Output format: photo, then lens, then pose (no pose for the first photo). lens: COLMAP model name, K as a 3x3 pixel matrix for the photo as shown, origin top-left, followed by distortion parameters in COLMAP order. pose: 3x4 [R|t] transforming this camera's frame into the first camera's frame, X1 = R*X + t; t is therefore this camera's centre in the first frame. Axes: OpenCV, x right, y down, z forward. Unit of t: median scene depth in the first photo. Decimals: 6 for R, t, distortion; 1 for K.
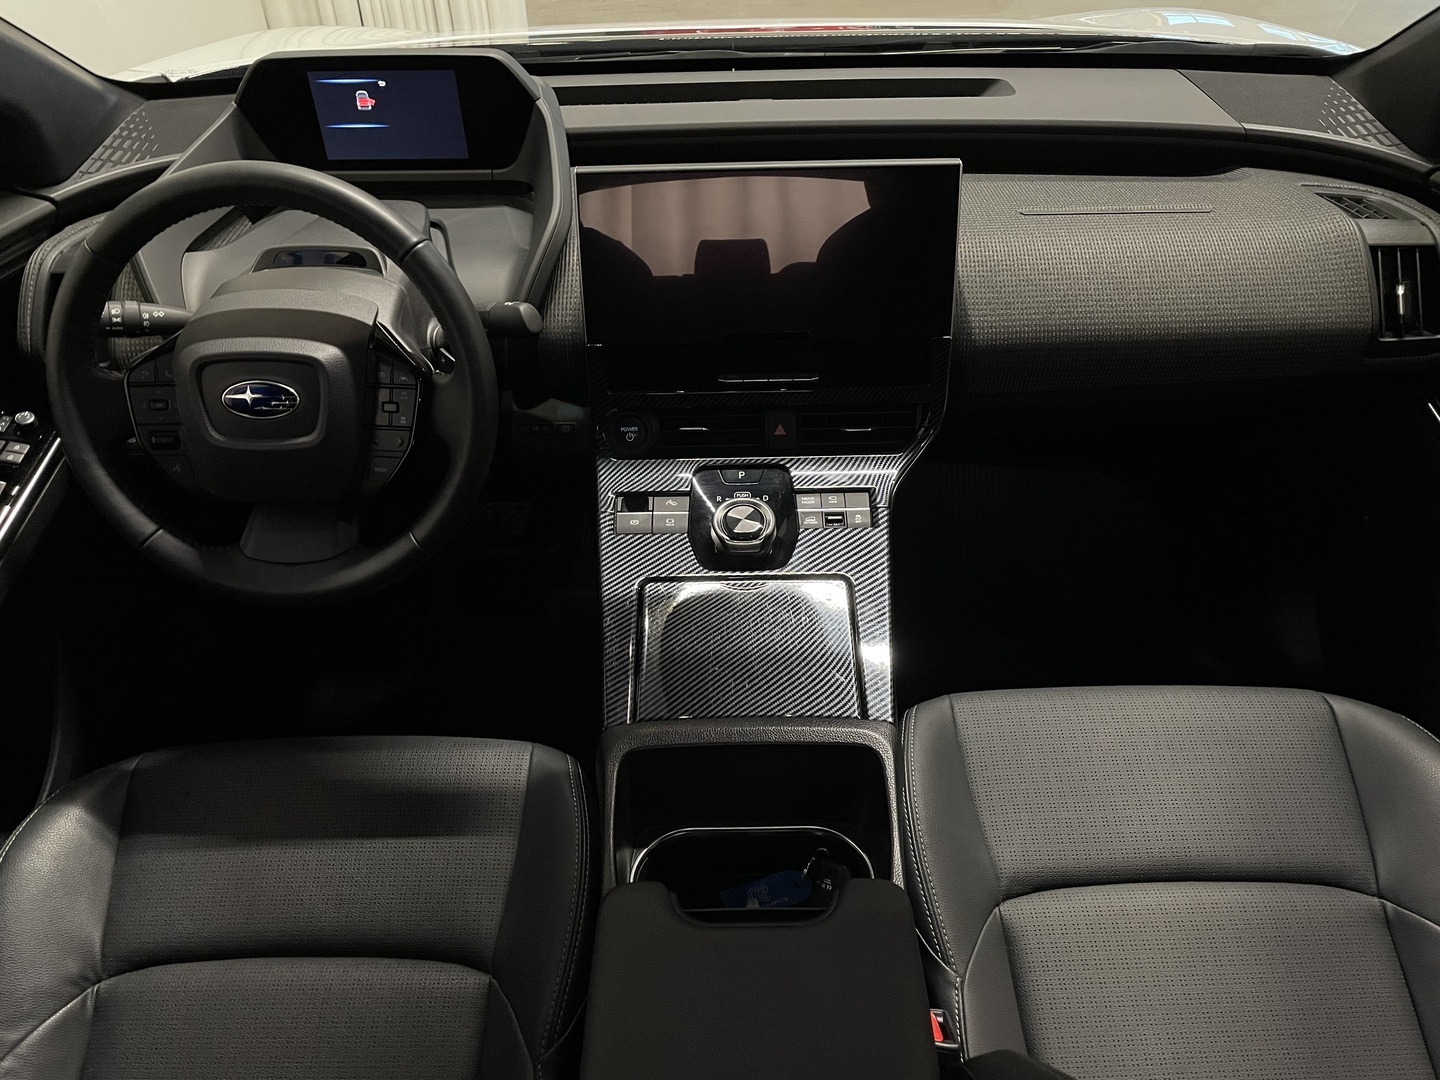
lens RADIAL K [[1068.8, 0, 716.5], [0, 1068.8, 531.2], [0, 0, 1]] dist [0.013146, -0.011288]
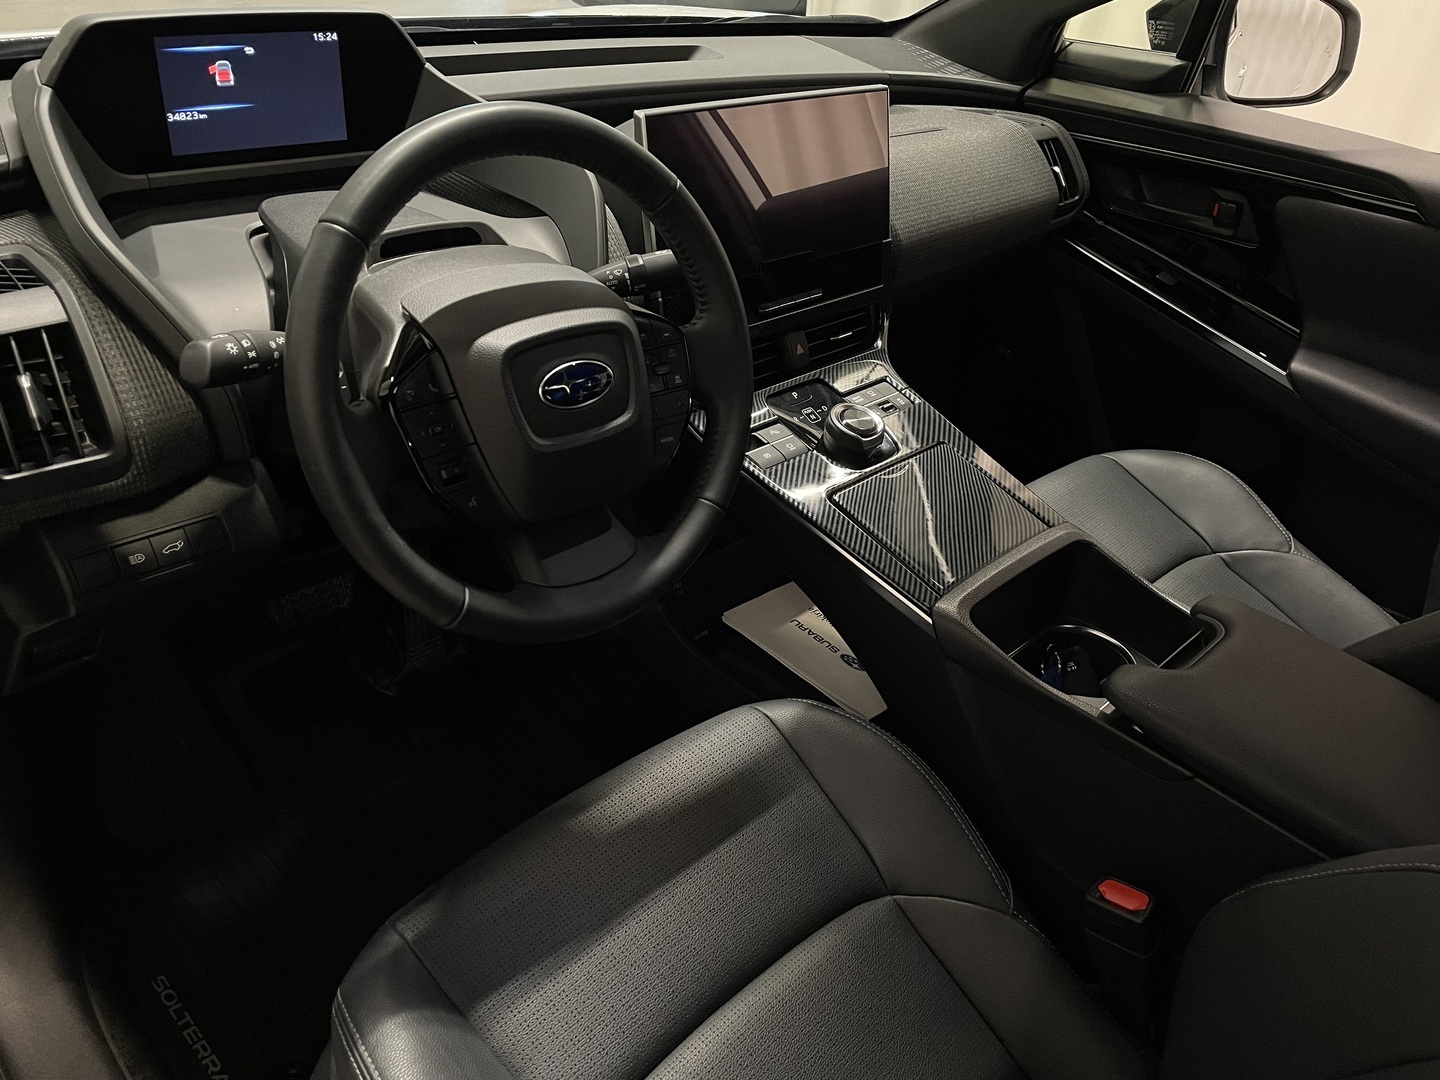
lens RADIAL K [[1068.8, 0, 717.3], [0, 1068.8, 545.4], [0, 0, 1]] dist [0.013146, -0.011288]
pose [[0.713085, -0.313310, 0.627174, -0.695362], [0.328180, 0.939694, 0.096298, -0.036857], [-0.619523, 0.137157, 0.772903, 0.227107]]
